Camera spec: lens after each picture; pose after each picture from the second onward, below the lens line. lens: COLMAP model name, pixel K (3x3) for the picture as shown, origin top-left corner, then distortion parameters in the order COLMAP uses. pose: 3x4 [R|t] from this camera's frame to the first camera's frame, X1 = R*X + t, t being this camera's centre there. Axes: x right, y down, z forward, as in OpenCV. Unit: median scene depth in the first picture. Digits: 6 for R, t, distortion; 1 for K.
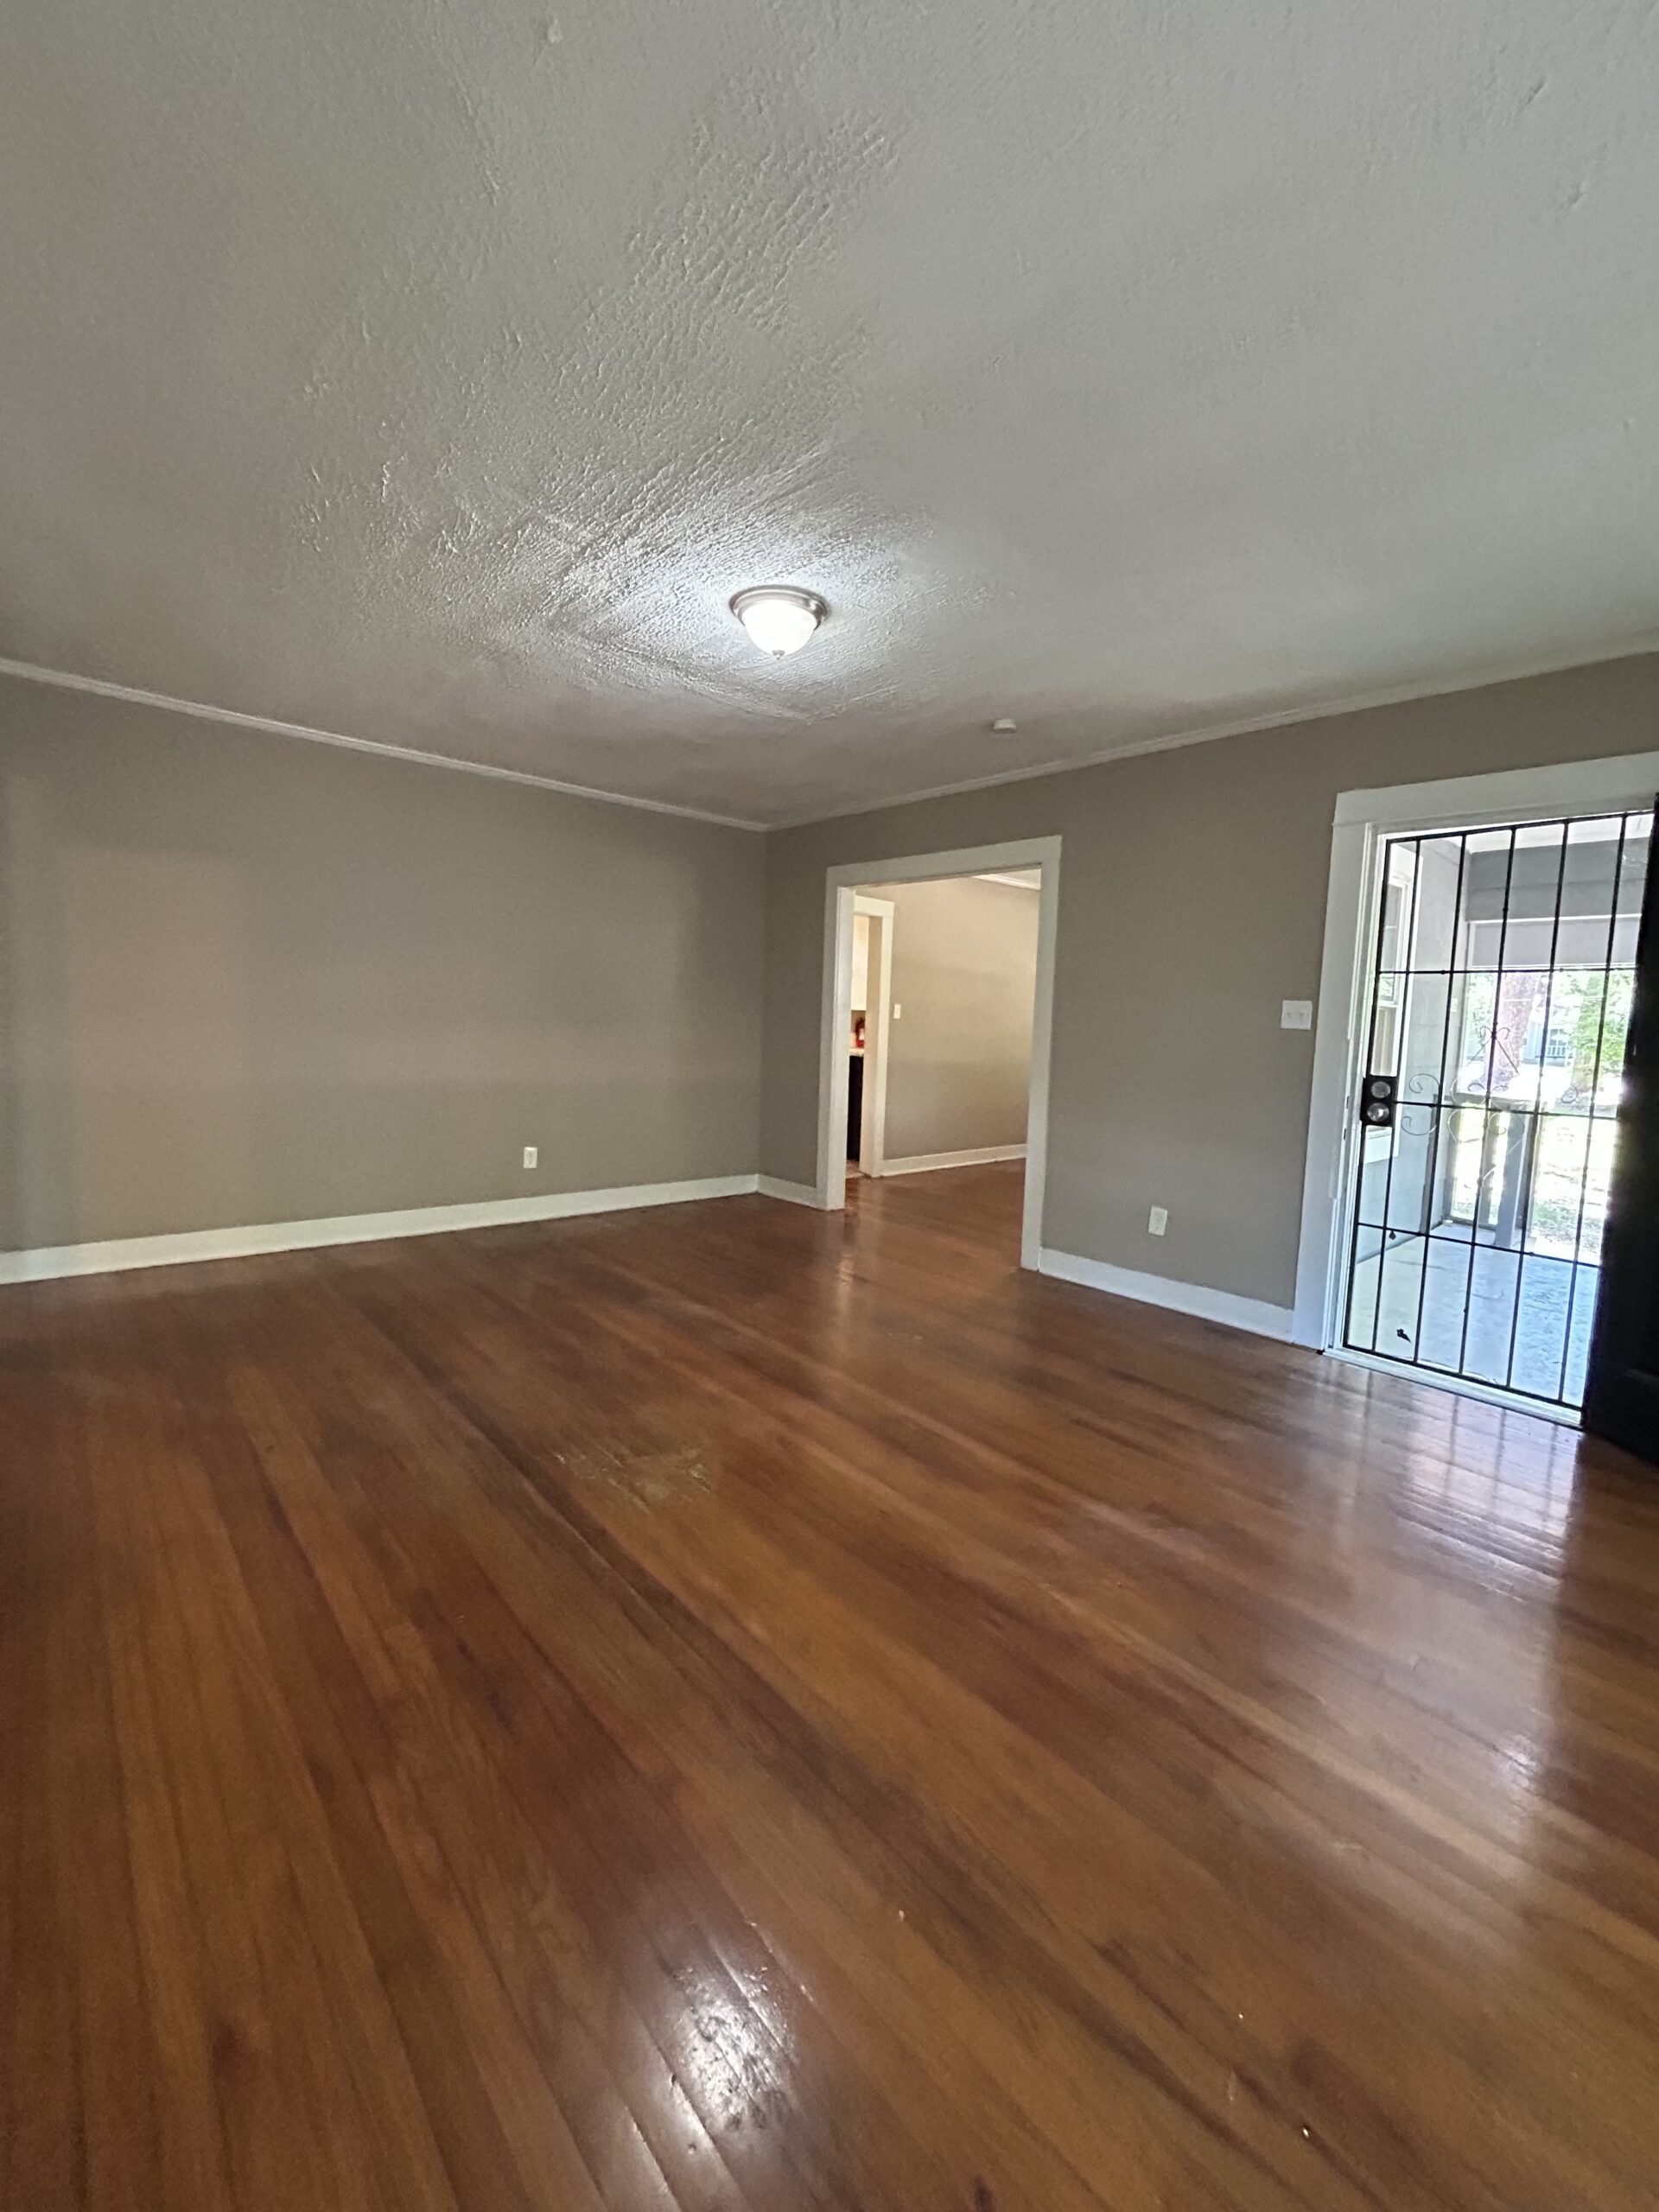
lens RADIAL K [[899.3, 0, 832.9], [0, 899.3, 1108.1], [0, 0, 1]] dist [-0.004584, -0.000248]
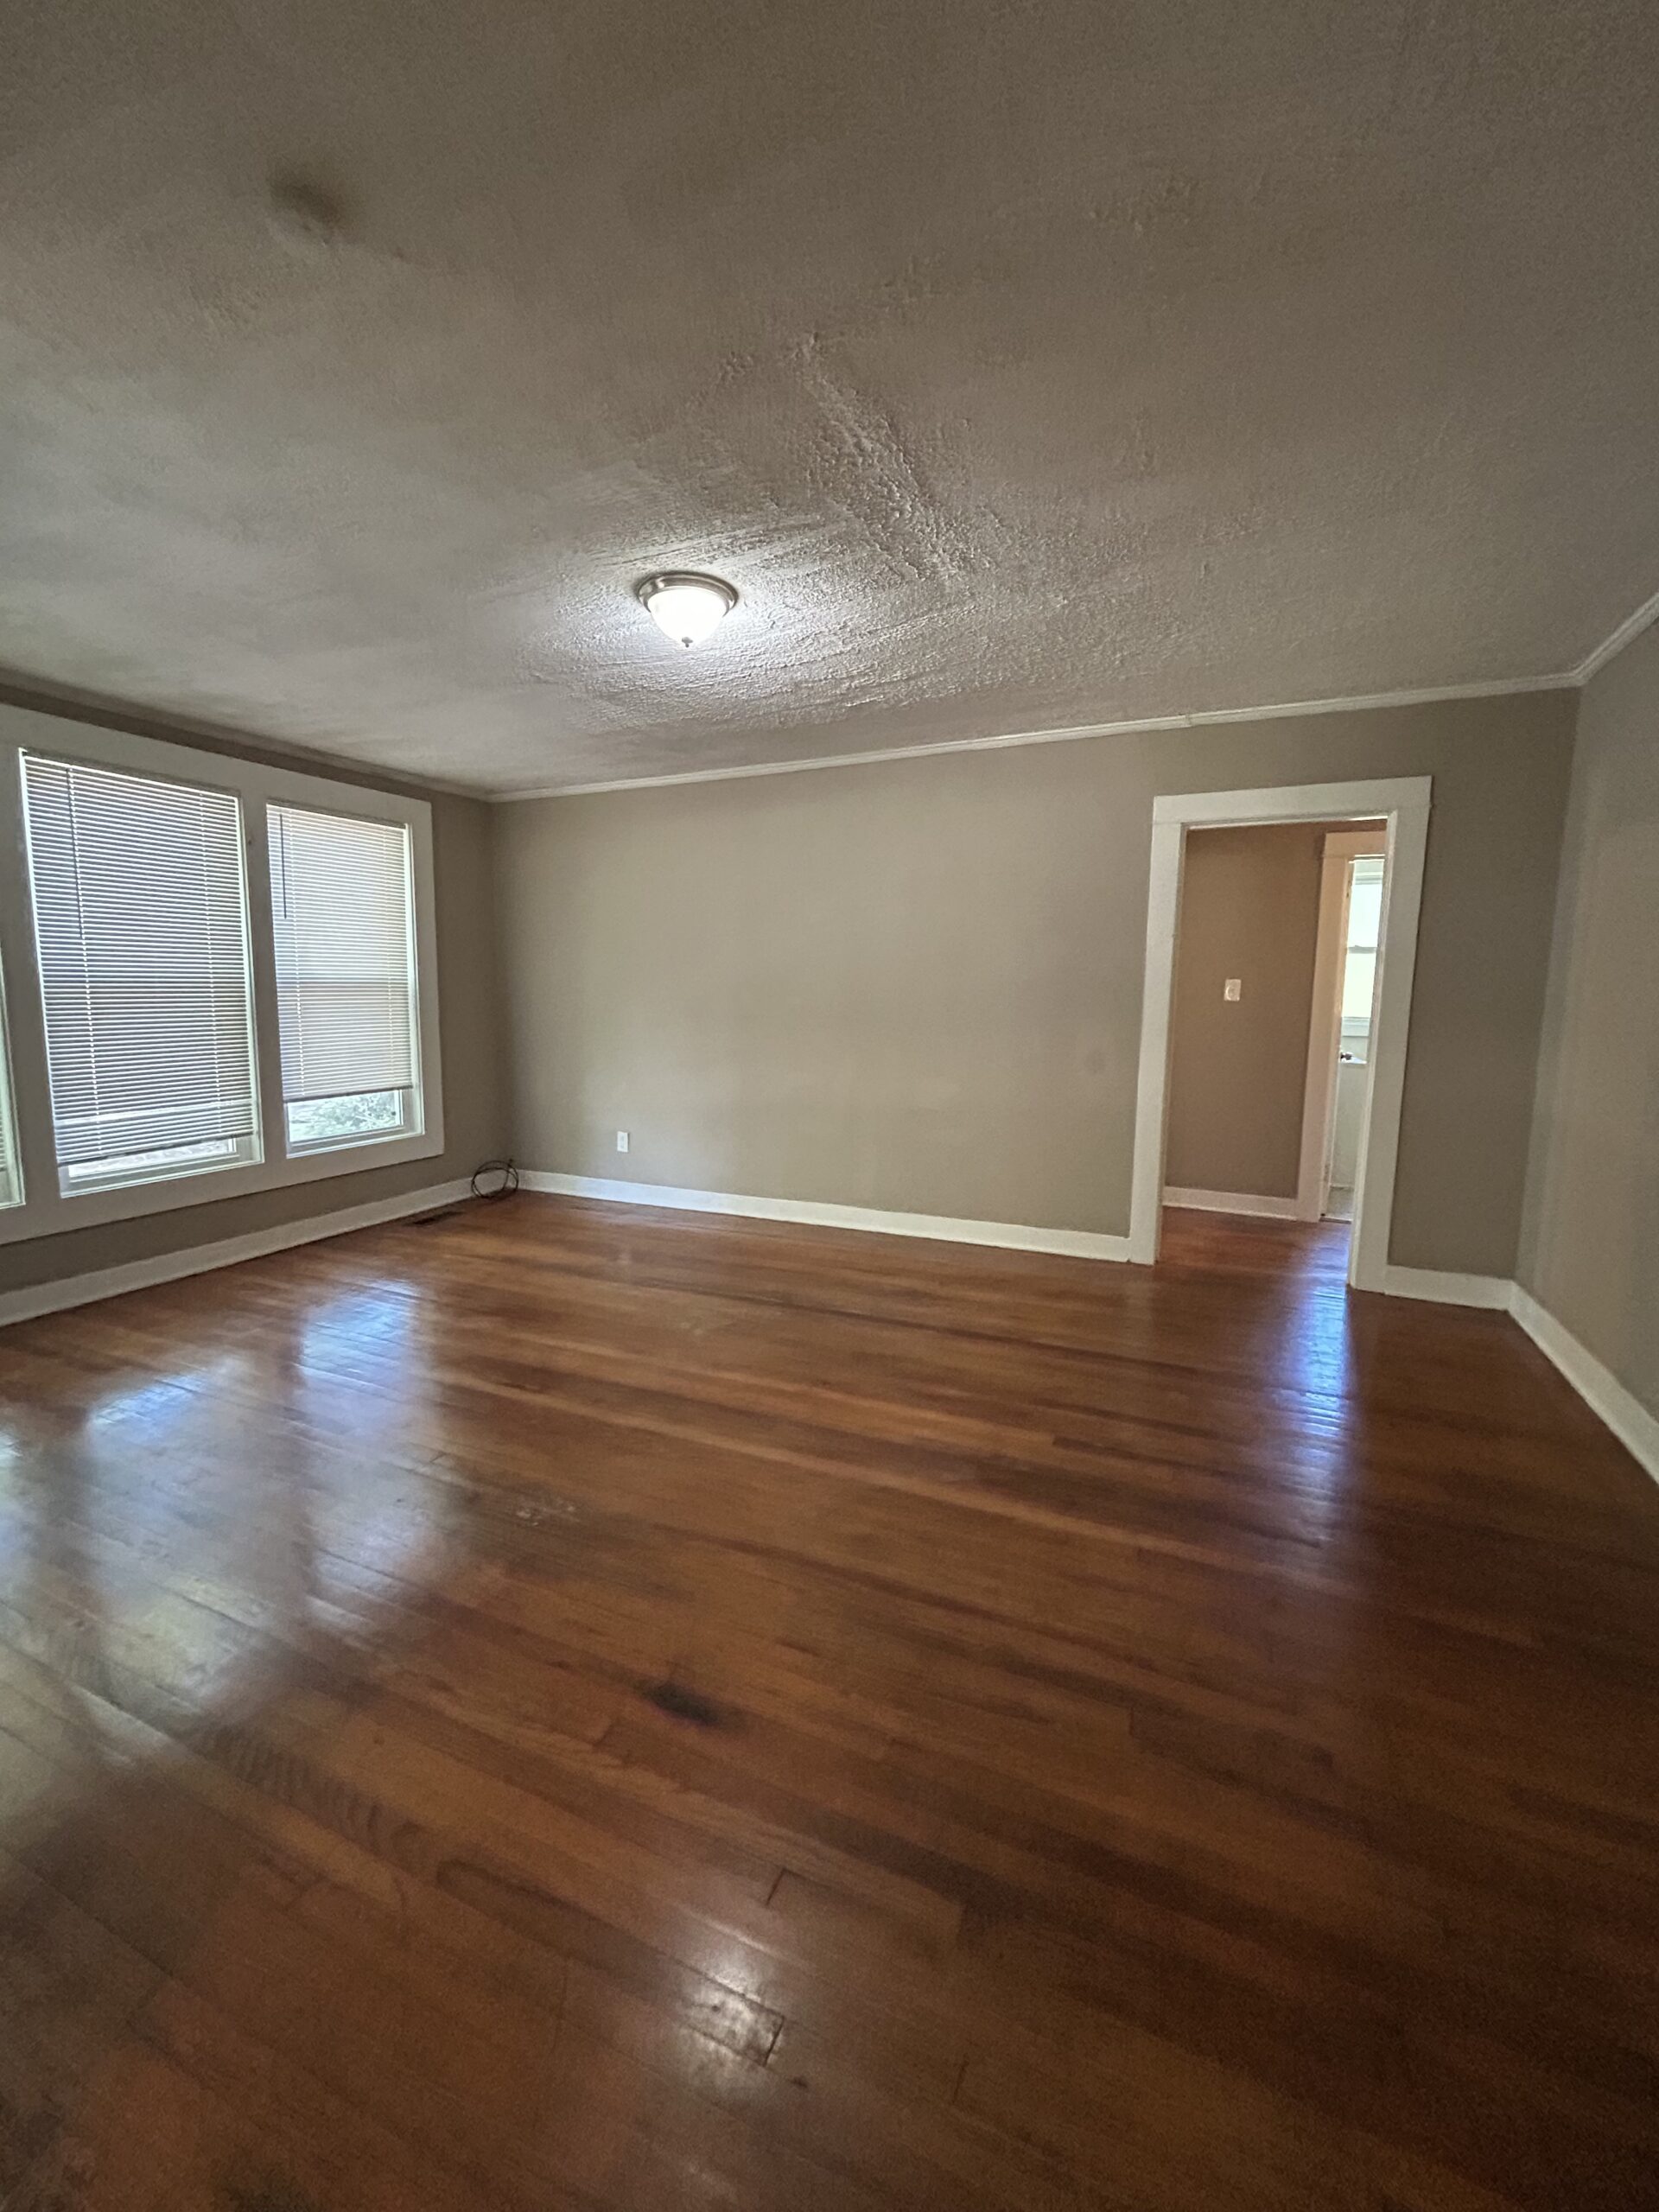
lens RADIAL K [[899.3, 0, 835.3], [0, 899.3, 1106.4], [0, 0, 1]] dist [-0.004584, -0.000248]
pose [[-0.910215, 0.005446, -0.414100, 0.184875], [-0.084763, 0.976296, 0.199153, -0.202626], [0.405369, 0.216373, -0.888177, 1.916190]]
